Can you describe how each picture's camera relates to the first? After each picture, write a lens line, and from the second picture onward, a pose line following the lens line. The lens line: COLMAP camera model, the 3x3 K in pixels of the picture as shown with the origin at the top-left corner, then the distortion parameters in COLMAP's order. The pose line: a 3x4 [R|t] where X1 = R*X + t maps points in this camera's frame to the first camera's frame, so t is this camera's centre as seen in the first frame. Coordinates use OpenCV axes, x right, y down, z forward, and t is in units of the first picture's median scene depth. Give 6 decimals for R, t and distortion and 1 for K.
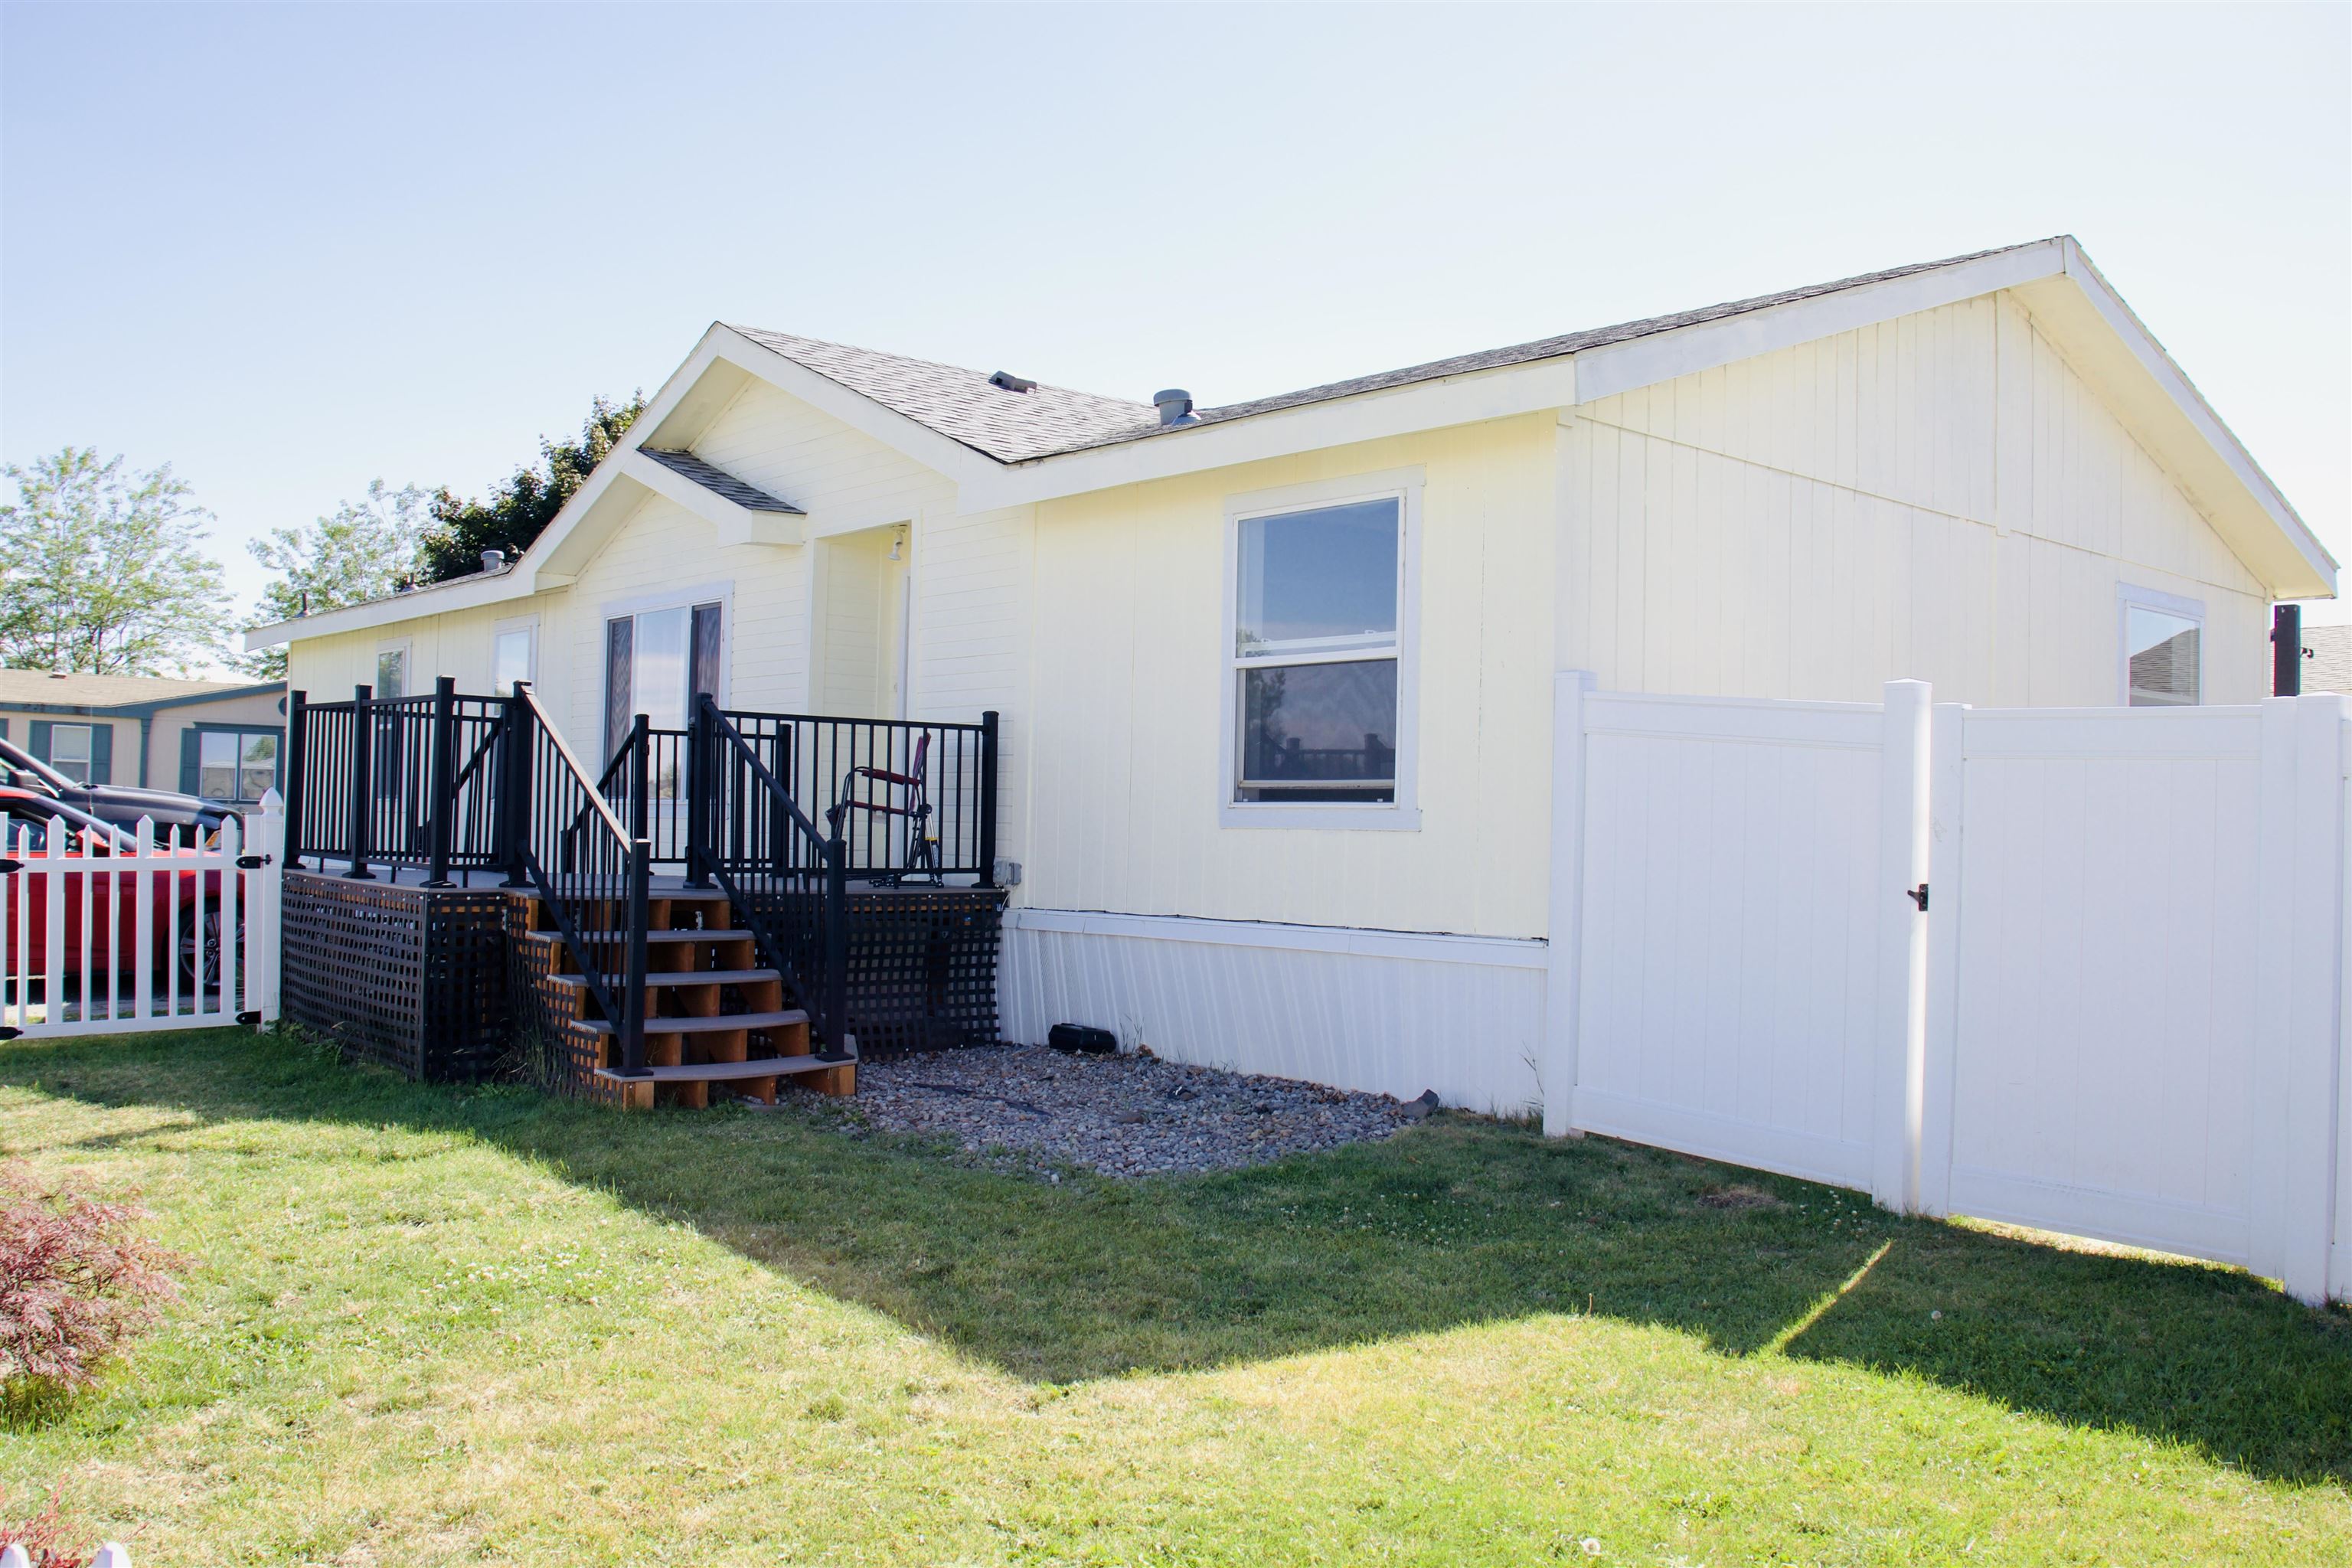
lens RADIAL K [[2109.7, 0, 1176.0], [0, 2109.7, 784.0], [0, 0, 1]] dist [-0.122986, 0.019807]
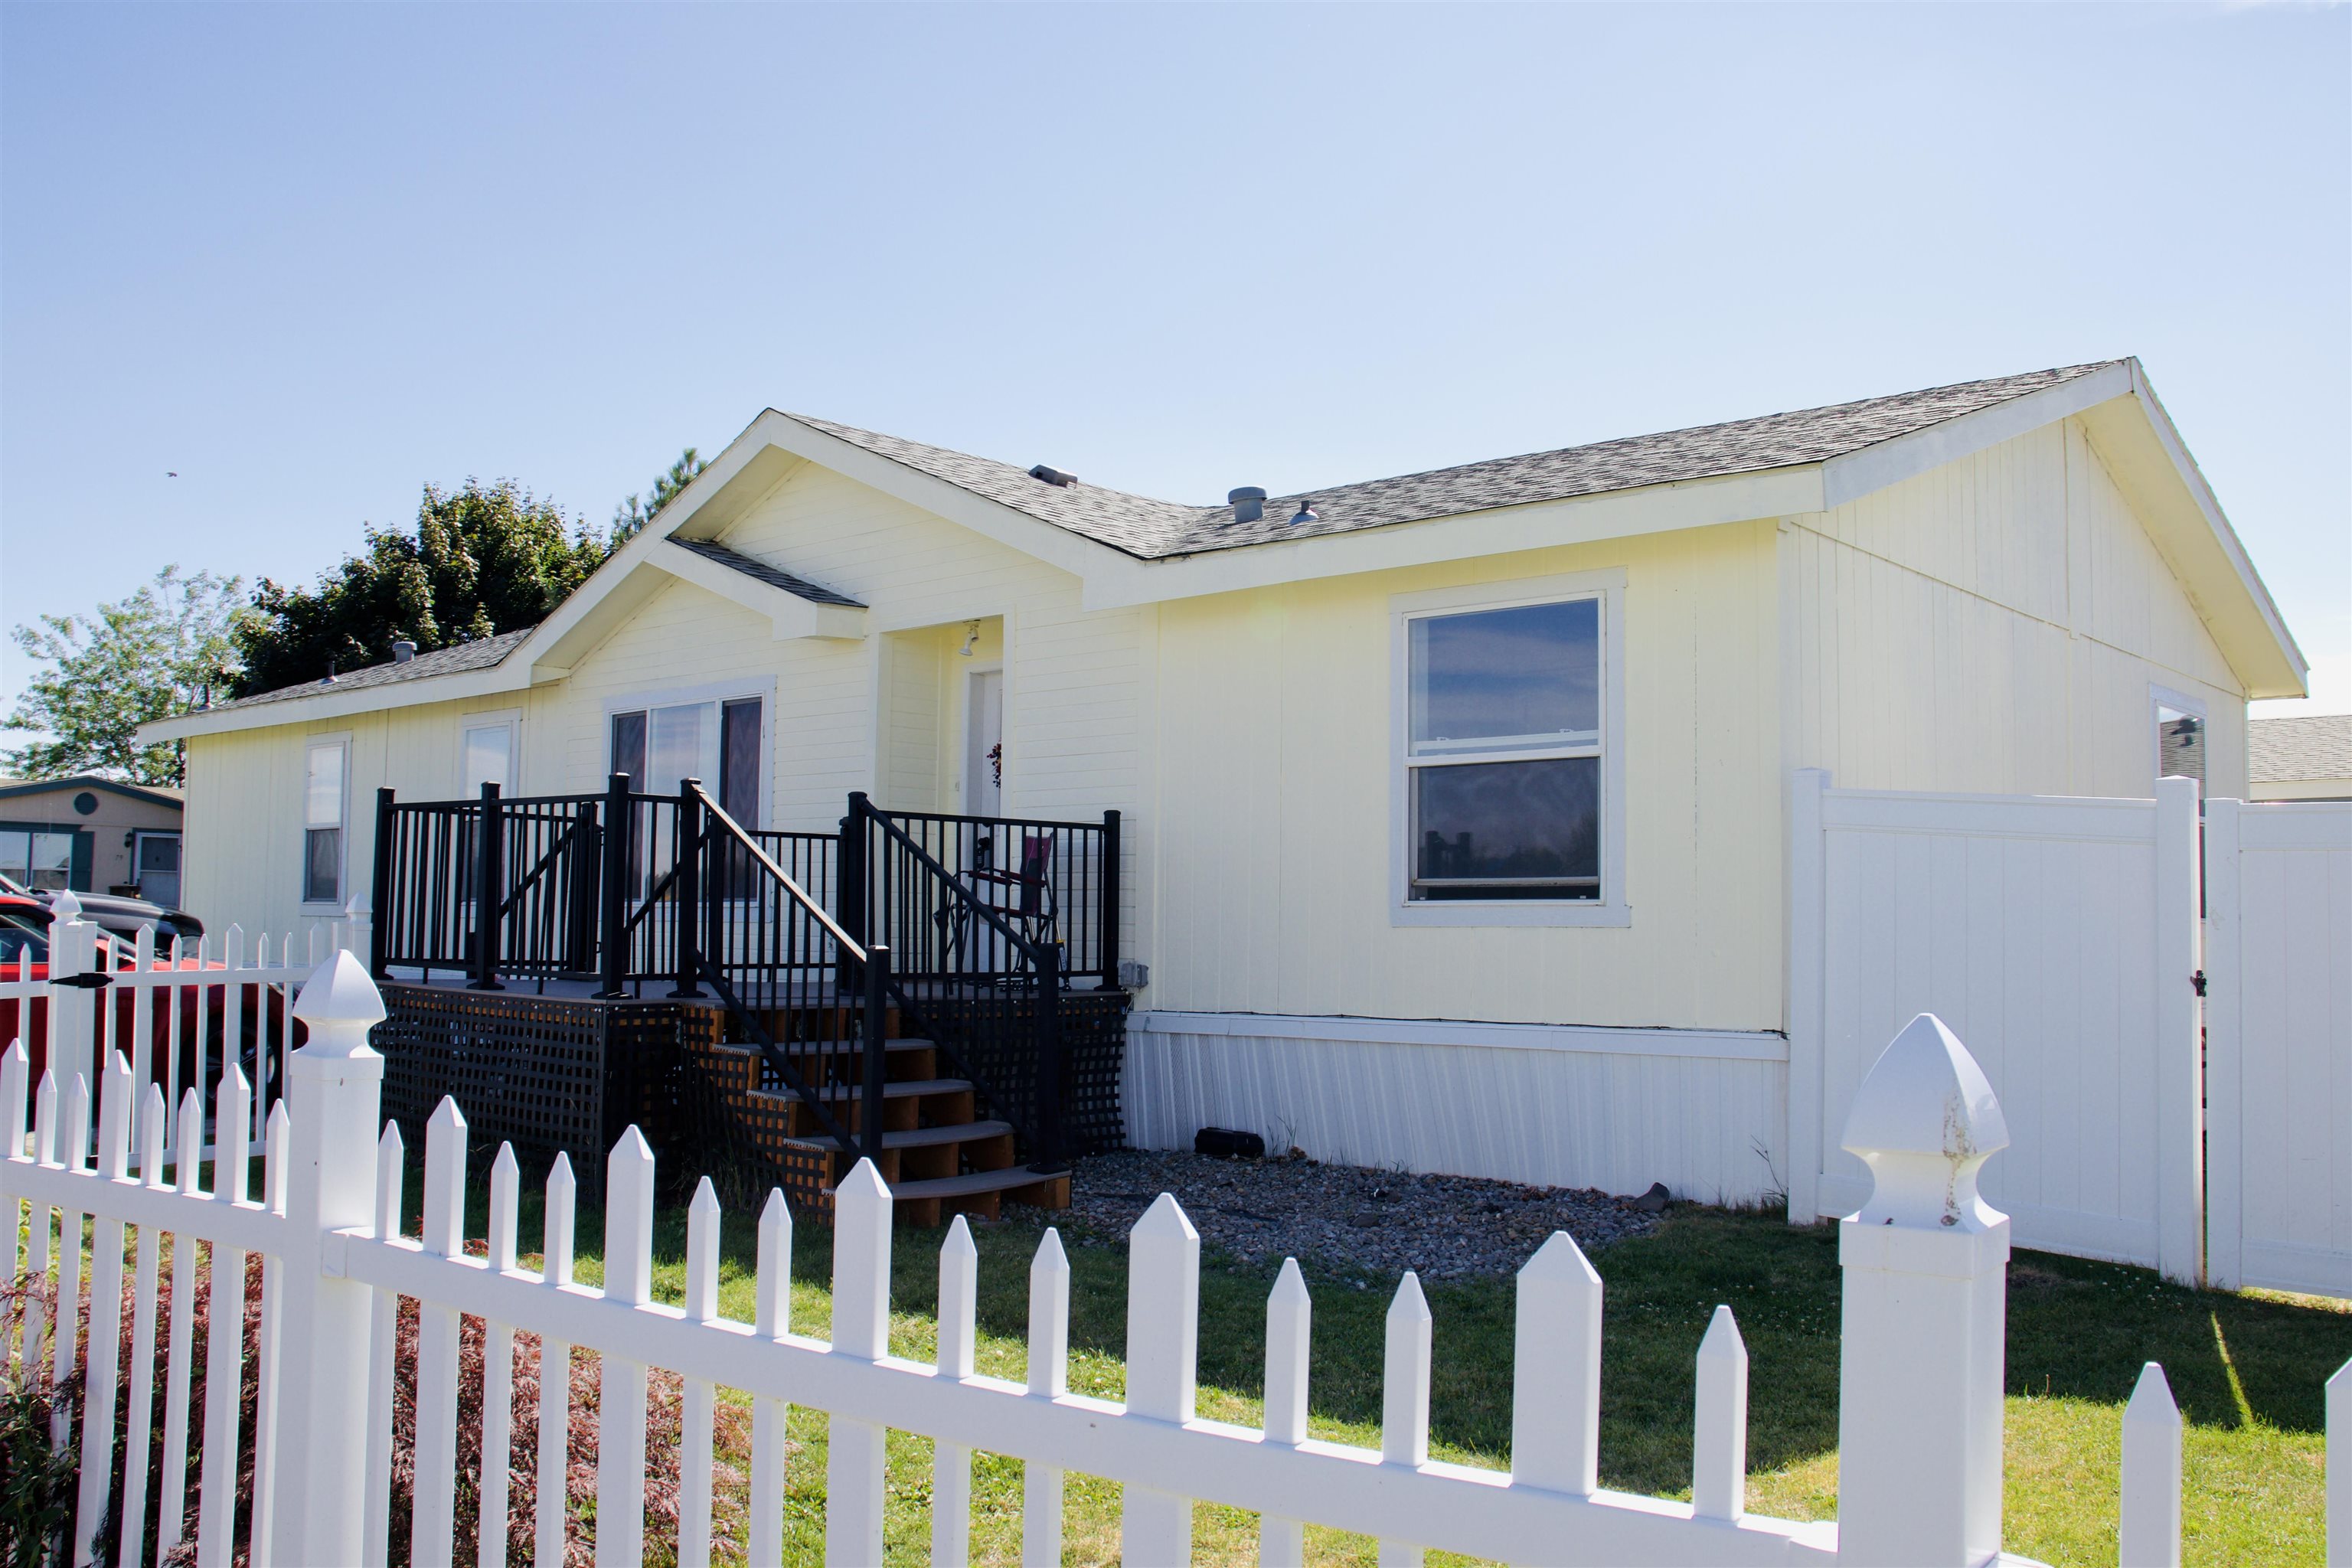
lens RADIAL K [[2109.7, 0, 1176.0], [0, 2109.7, 784.0], [0, 0, 1]] dist [-0.122986, 0.019807]
pose [[0.990940, -0.001620, 0.134294, -0.195933], [0.007711, 0.998964, -0.044849, -0.002469], [-0.134082, 0.045478, 0.989926, 0.023585]]
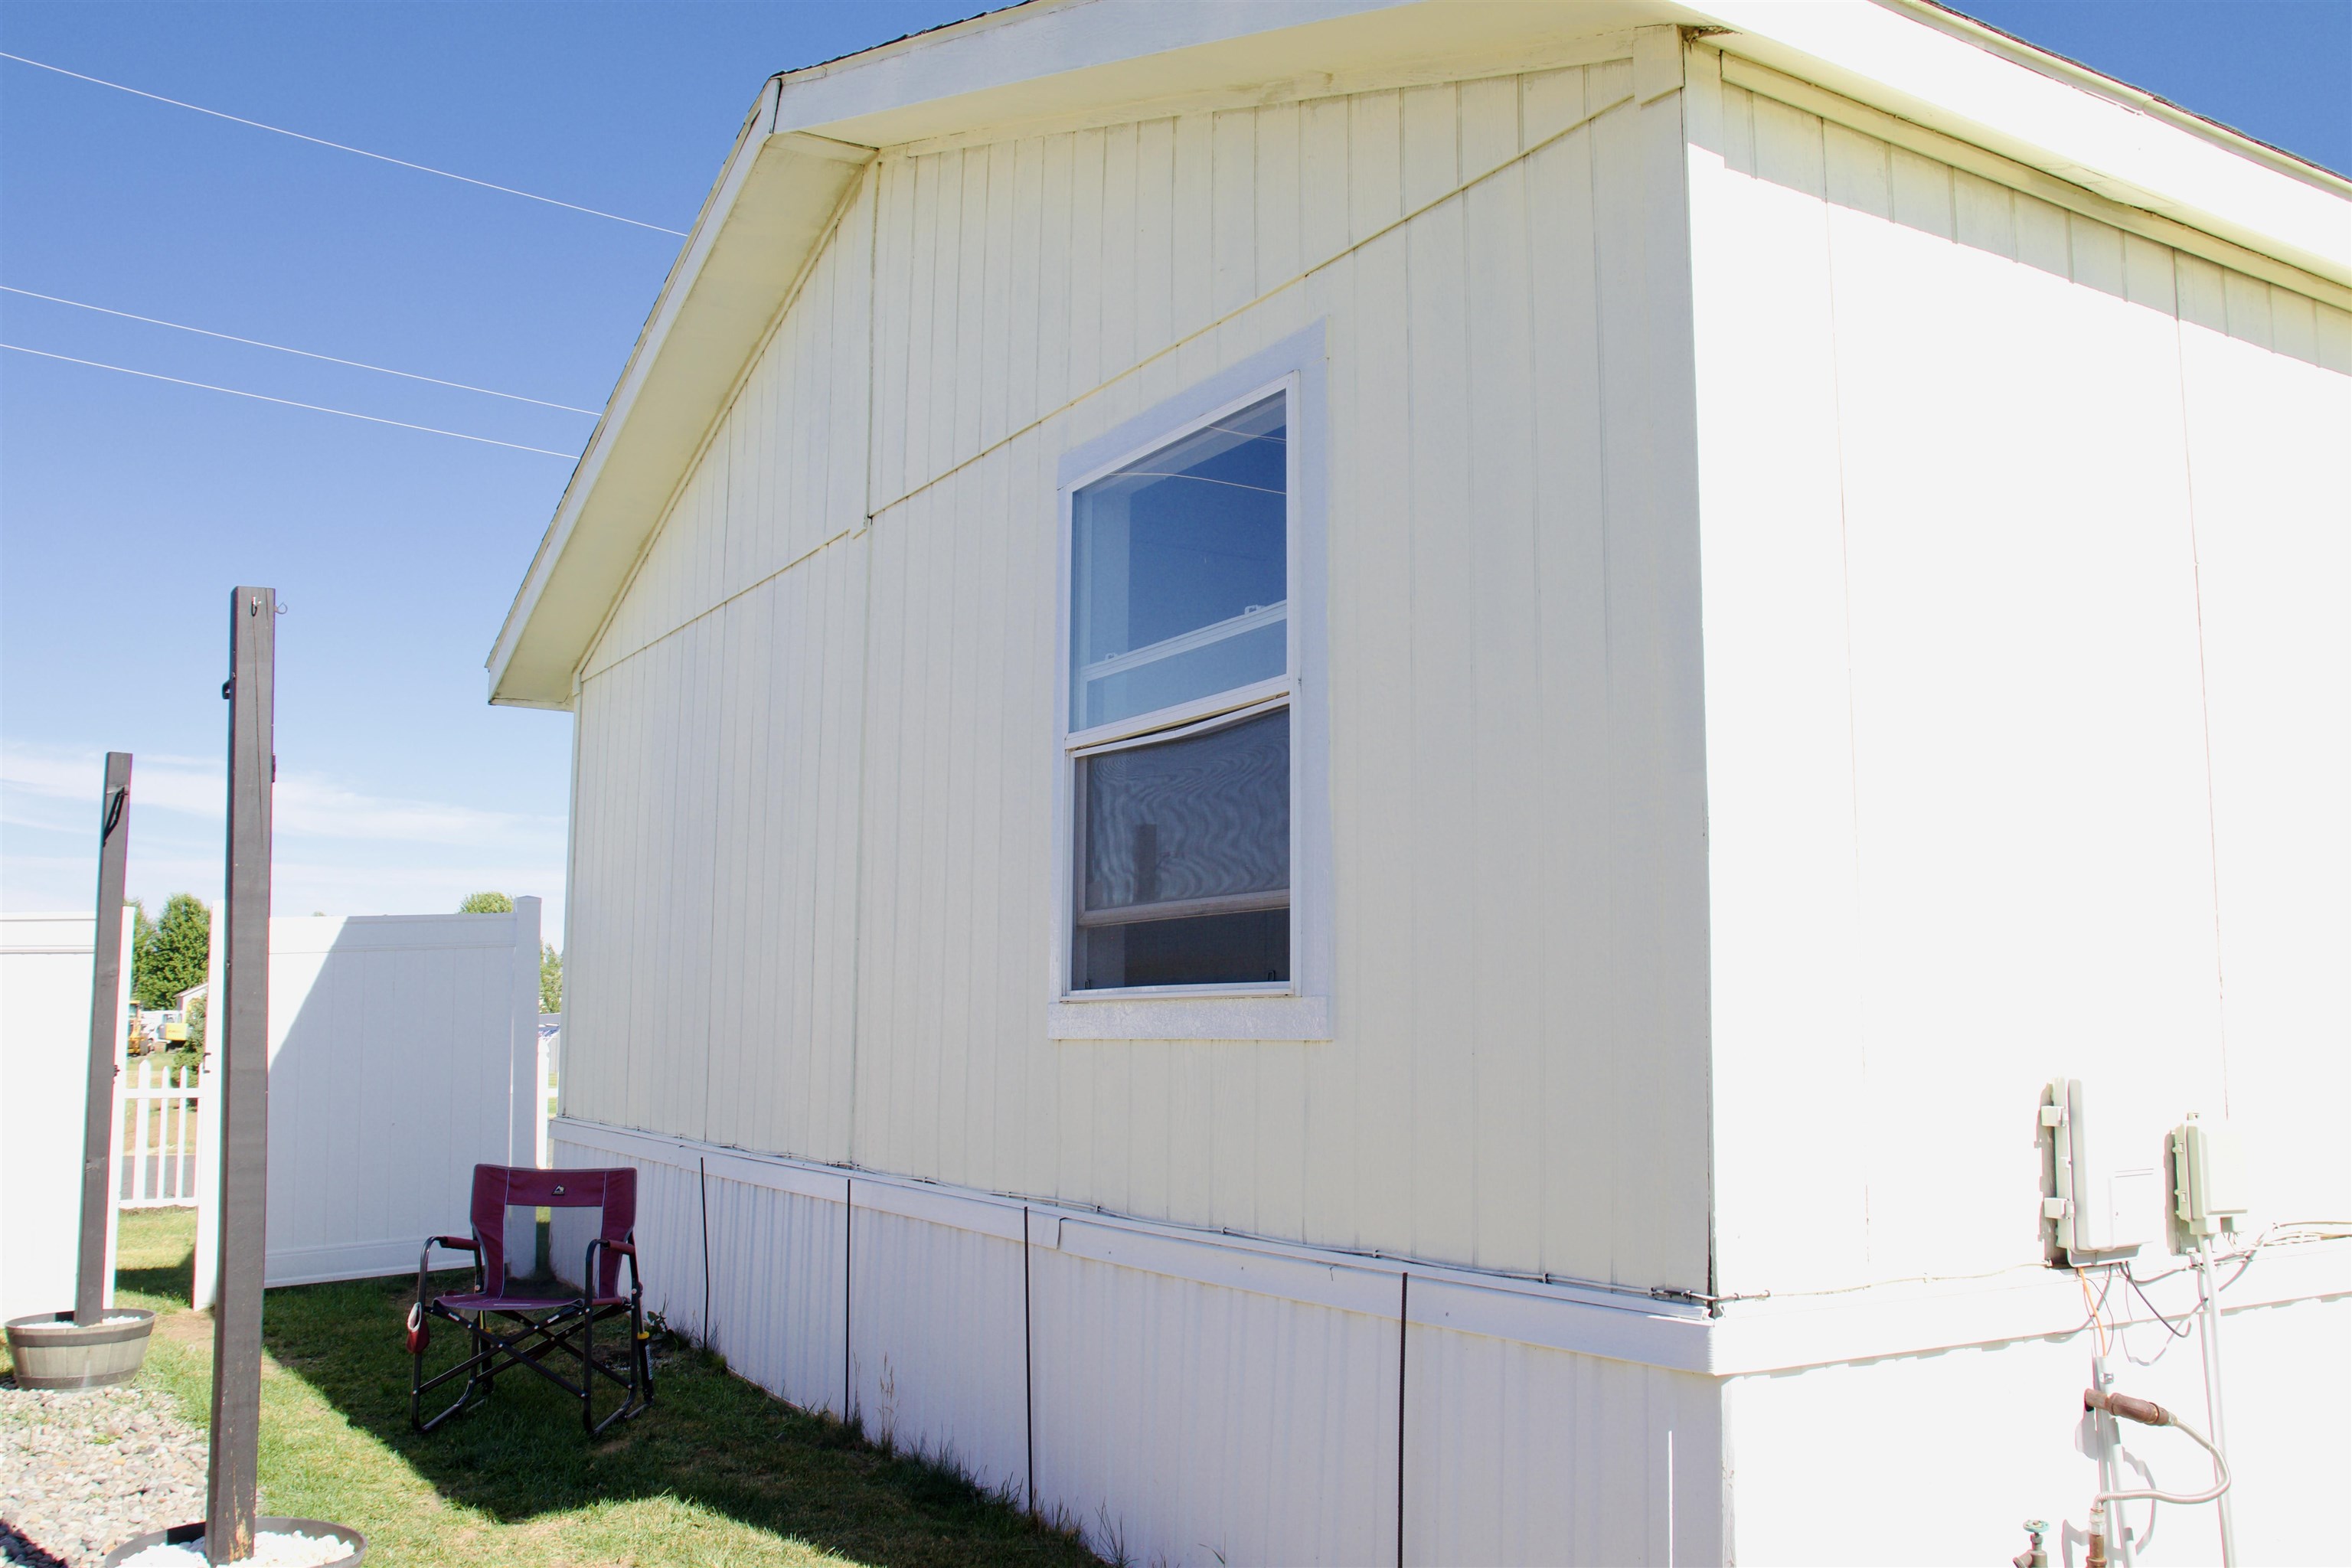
lens RADIAL K [[2017.3, 0, 1176.0], [0, 2017.3, 784.0], [0, 0, 1]] dist [-0.169117, 0.172830]
pose [[0.975555, -0.047251, -0.214617, 0.152765], [0.018208, 0.990632, -0.135339, 0.022372], [0.219001, 0.128123, 0.967276, 0.447256]]
